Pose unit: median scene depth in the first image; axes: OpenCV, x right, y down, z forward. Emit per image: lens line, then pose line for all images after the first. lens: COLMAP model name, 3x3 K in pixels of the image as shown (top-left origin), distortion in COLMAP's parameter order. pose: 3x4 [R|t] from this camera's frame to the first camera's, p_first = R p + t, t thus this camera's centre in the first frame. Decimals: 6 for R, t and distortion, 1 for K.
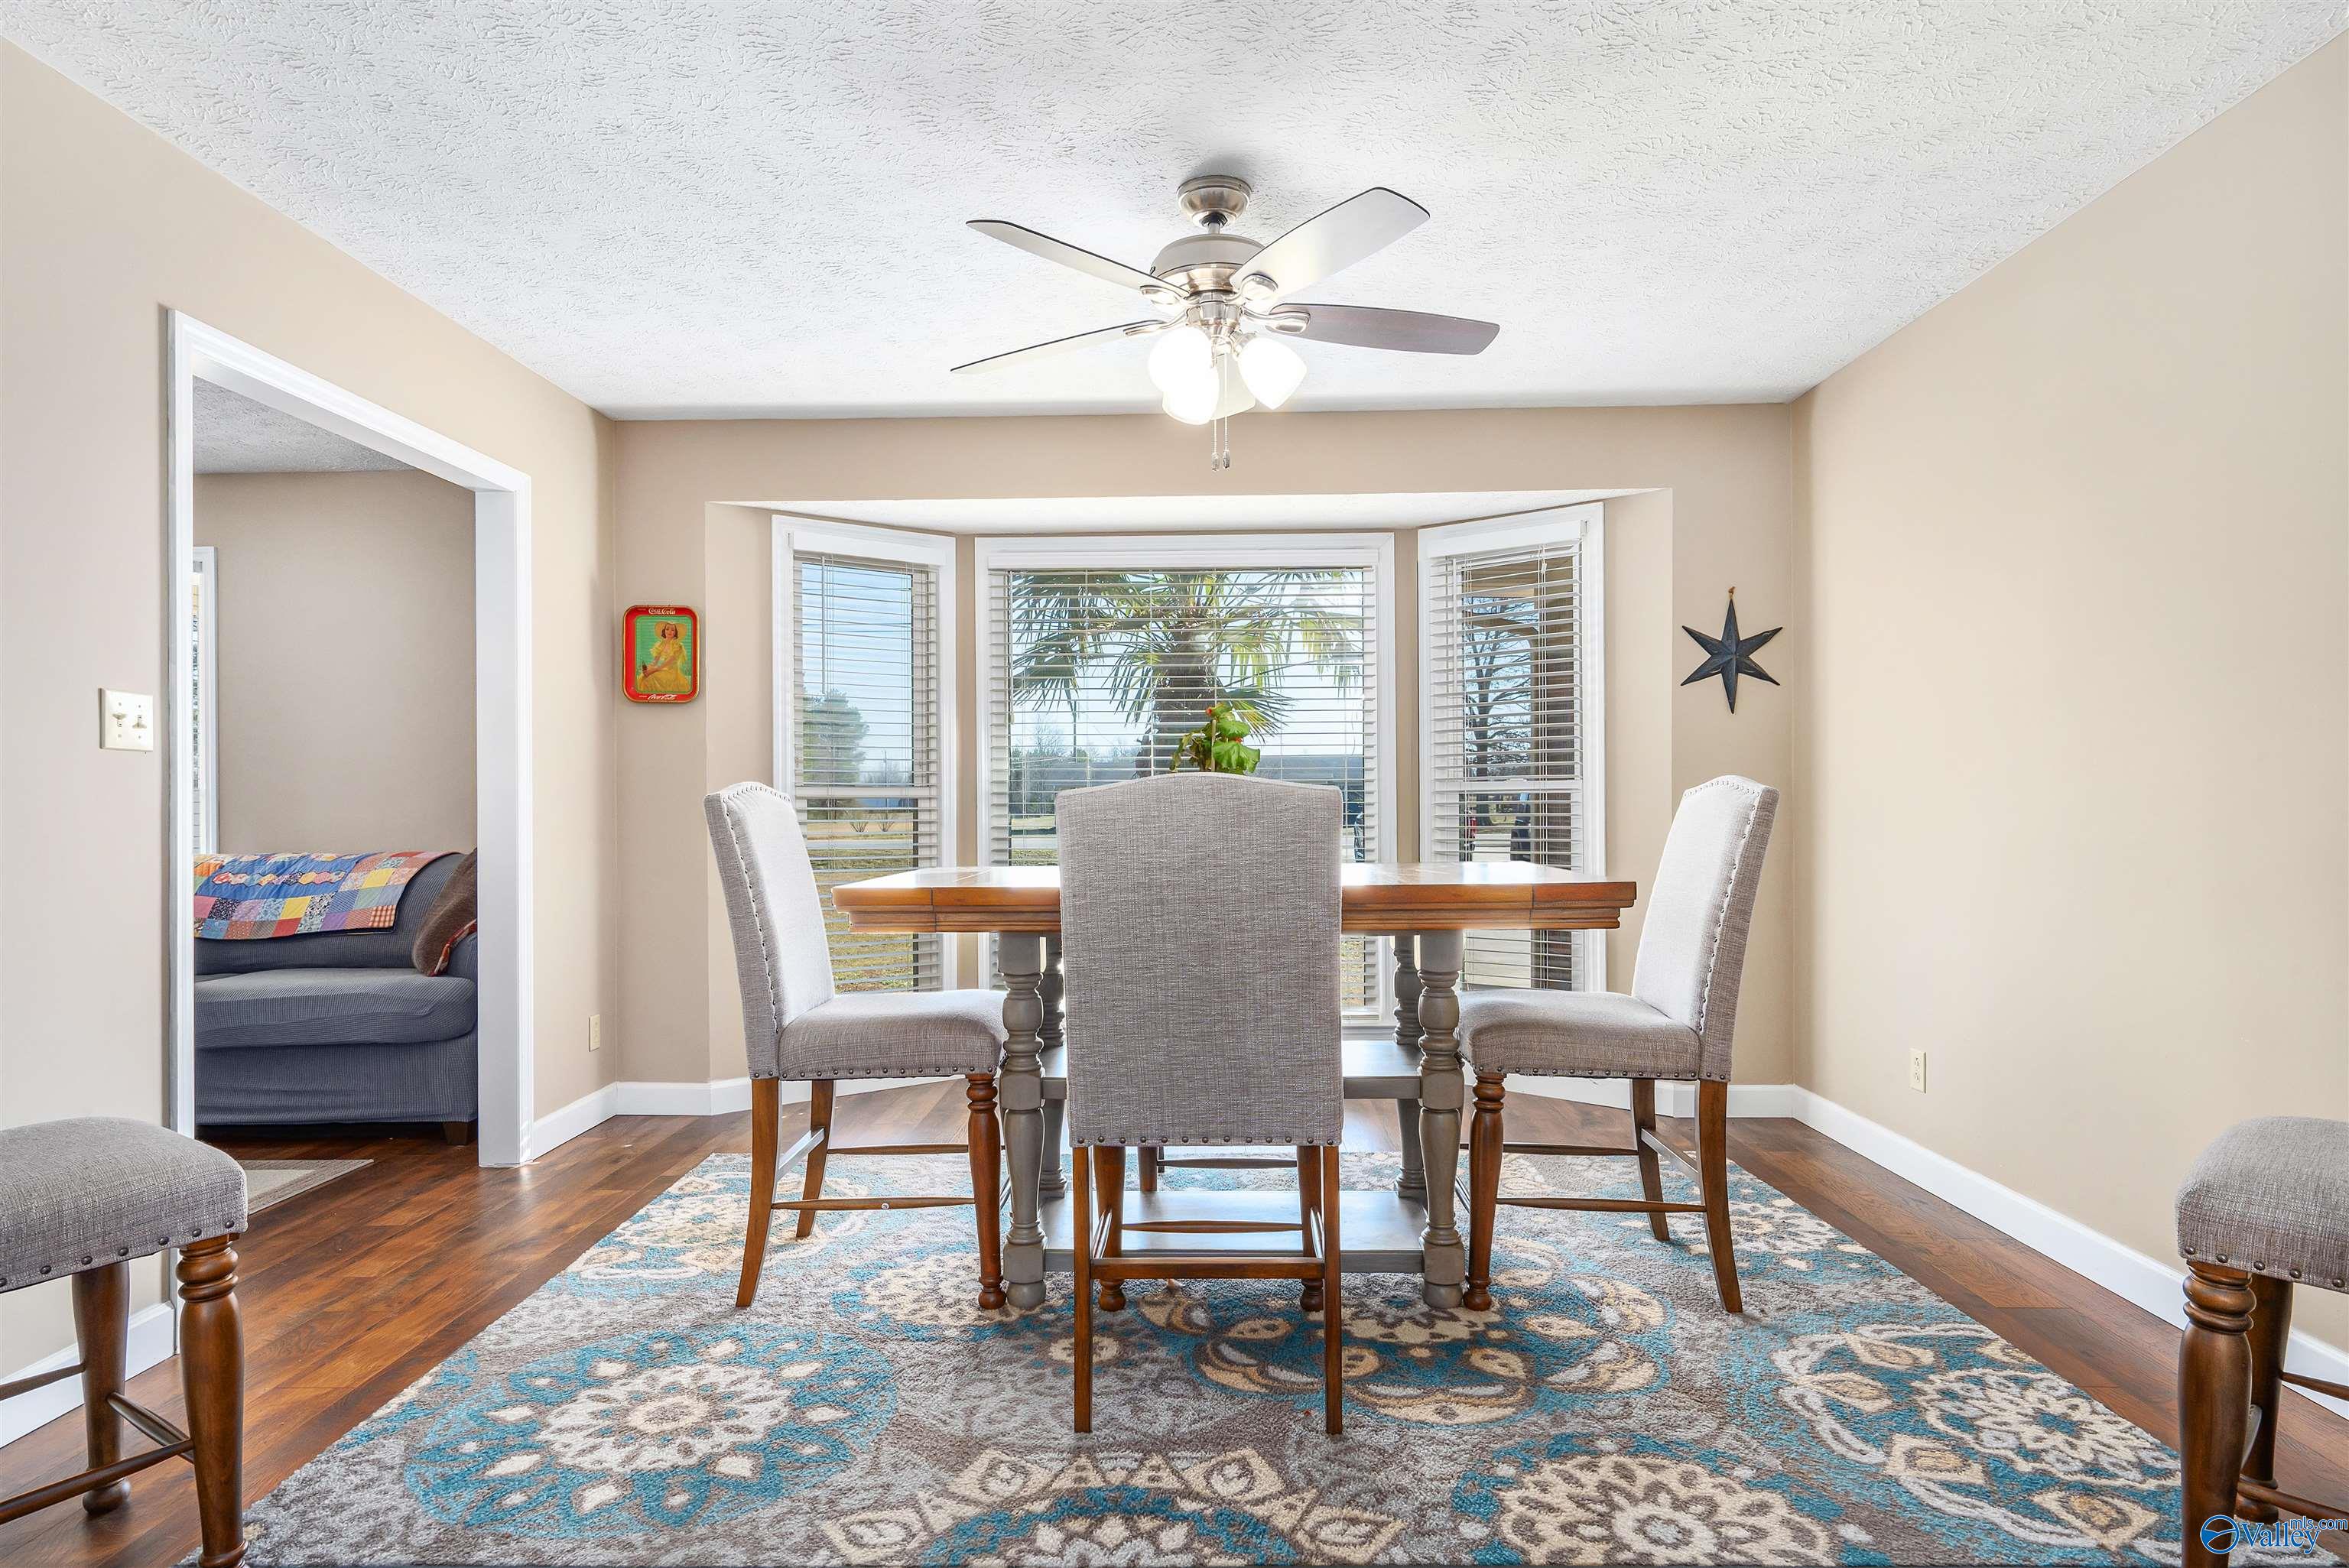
lens RADIAL K [[1299.0, 0, 1172.2], [0, 1299.0, 803.2], [0, 0, 1]] dist [0.008487, -0.000648]
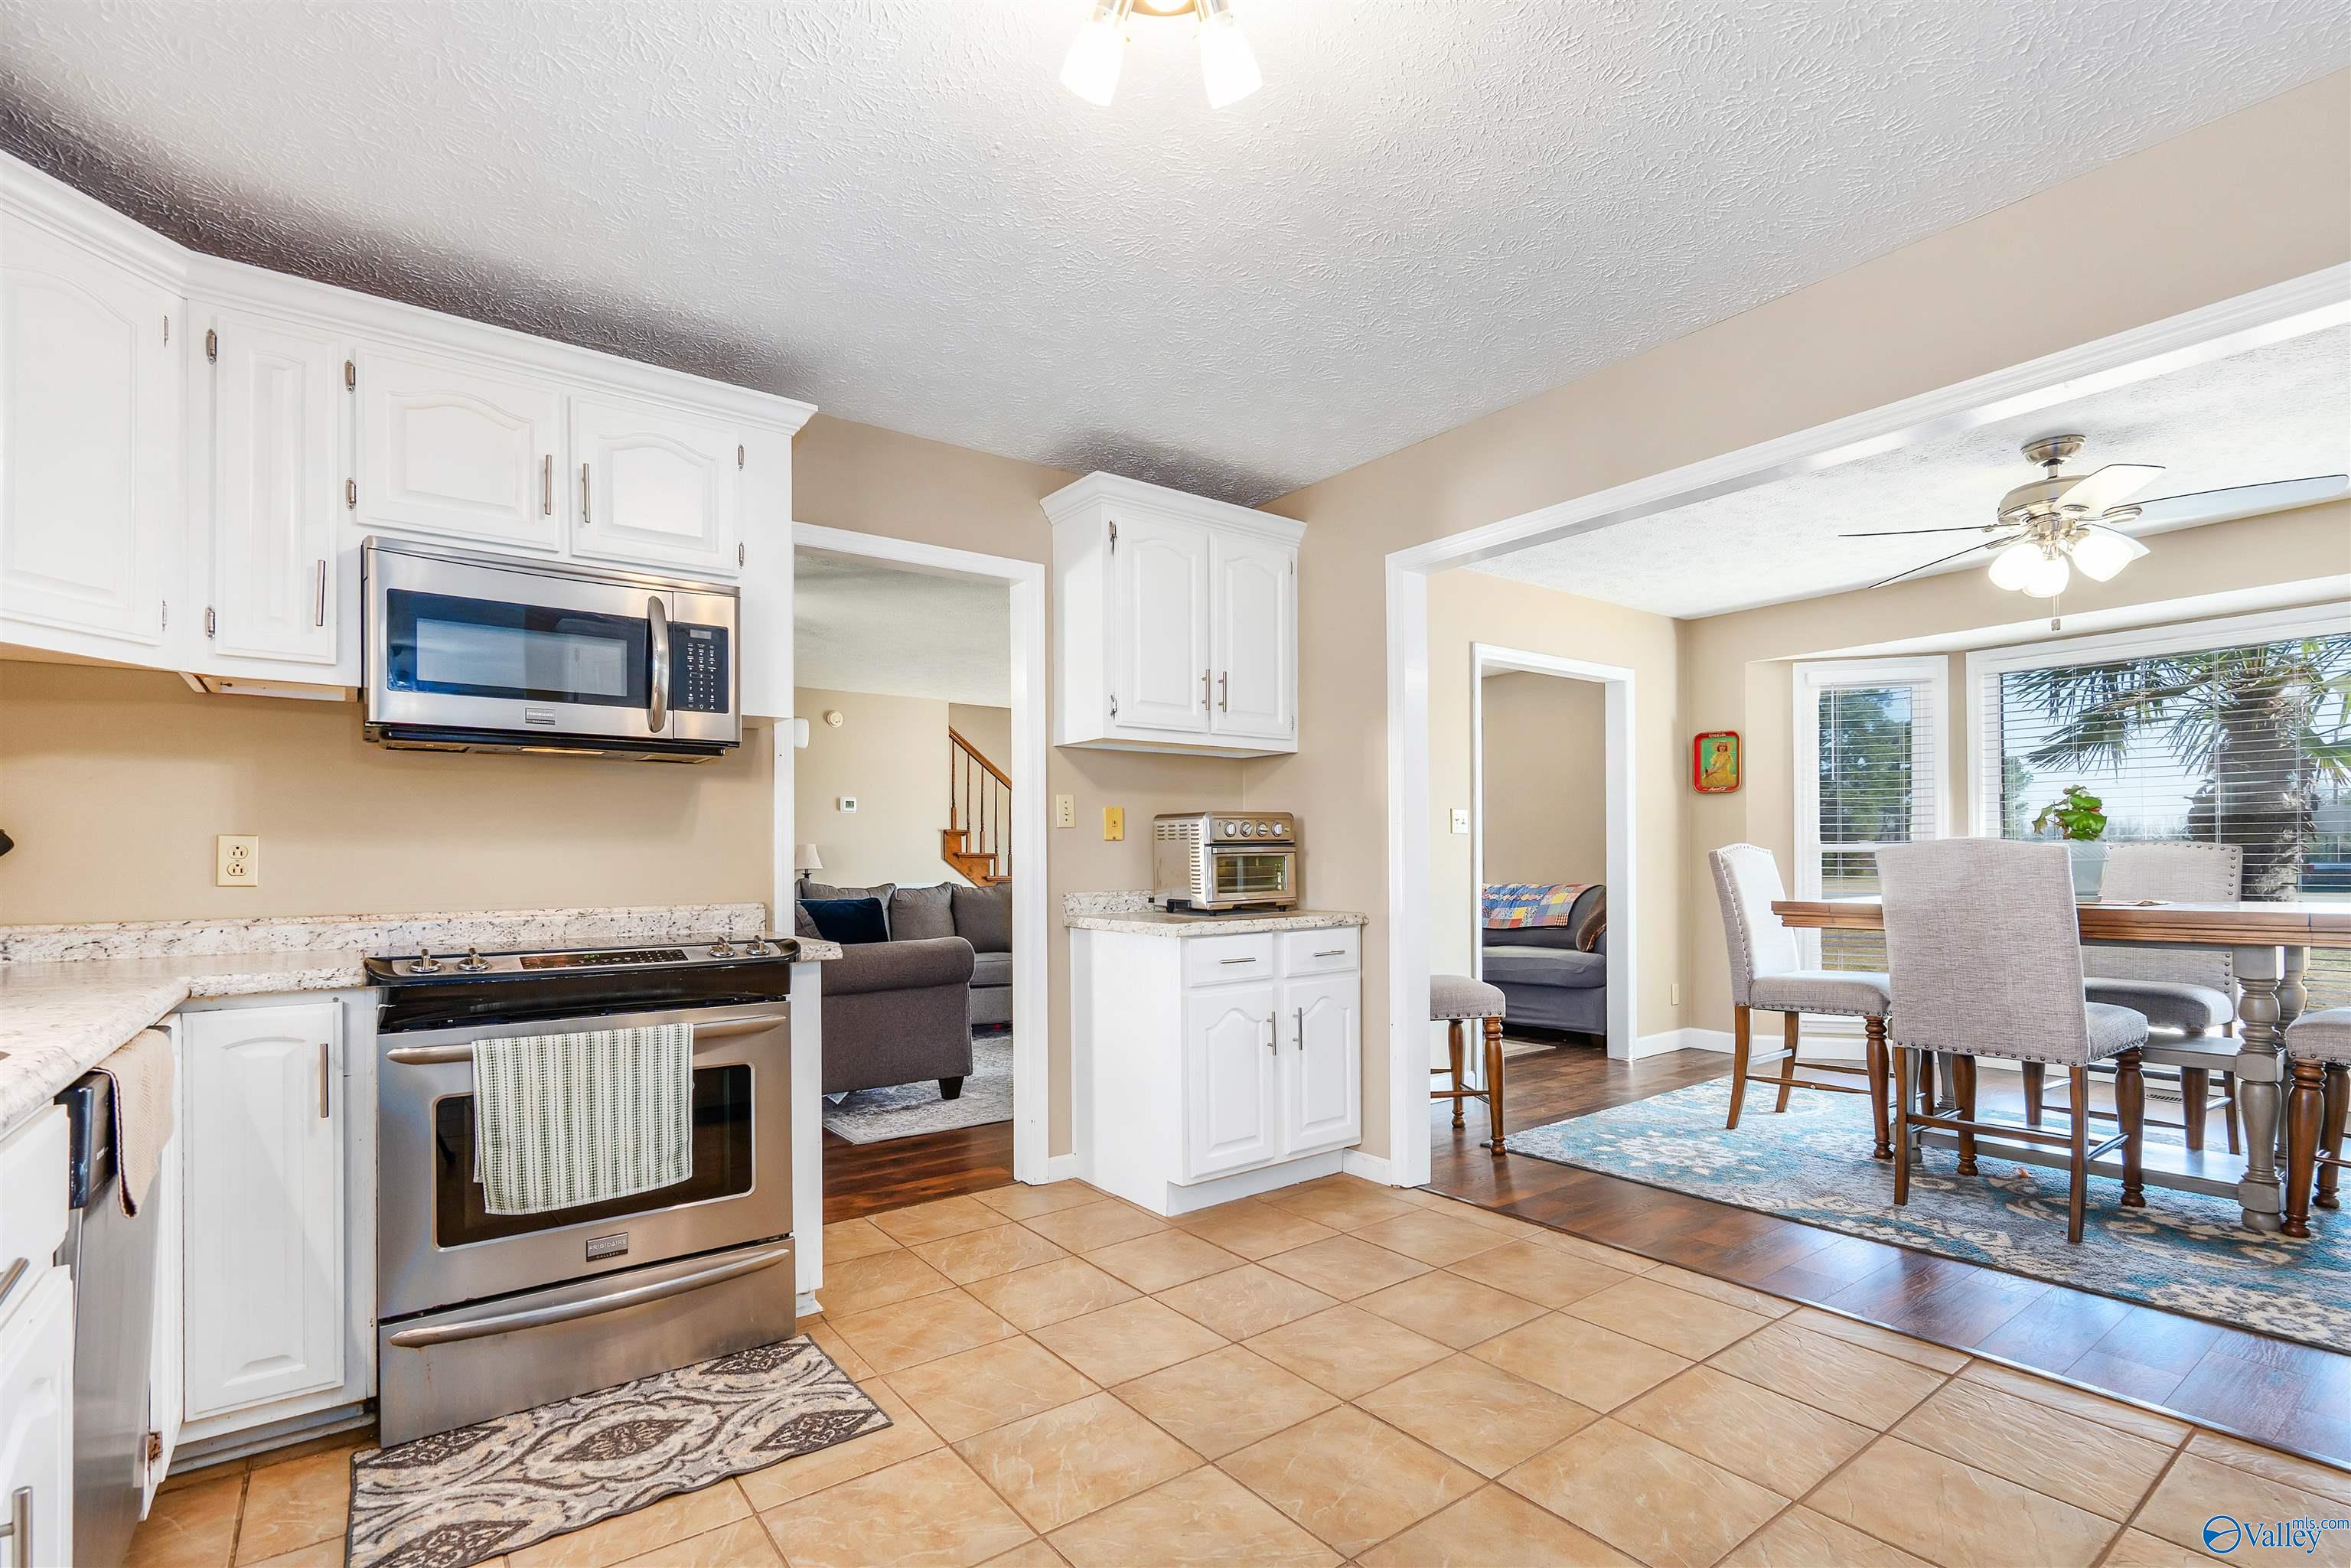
lens RADIAL K [[1076.5, 0, 1200.3], [0, 1076.5, 865.2], [0, 0, 1]] dist [0.000482, 0.000163]
pose [[0.638418, 0.004068, -0.769679, 0.357996], [0.002594, 0.999969, 0.007436, 0.000391], [0.769686, -0.006743, 0.638387, -0.540423]]
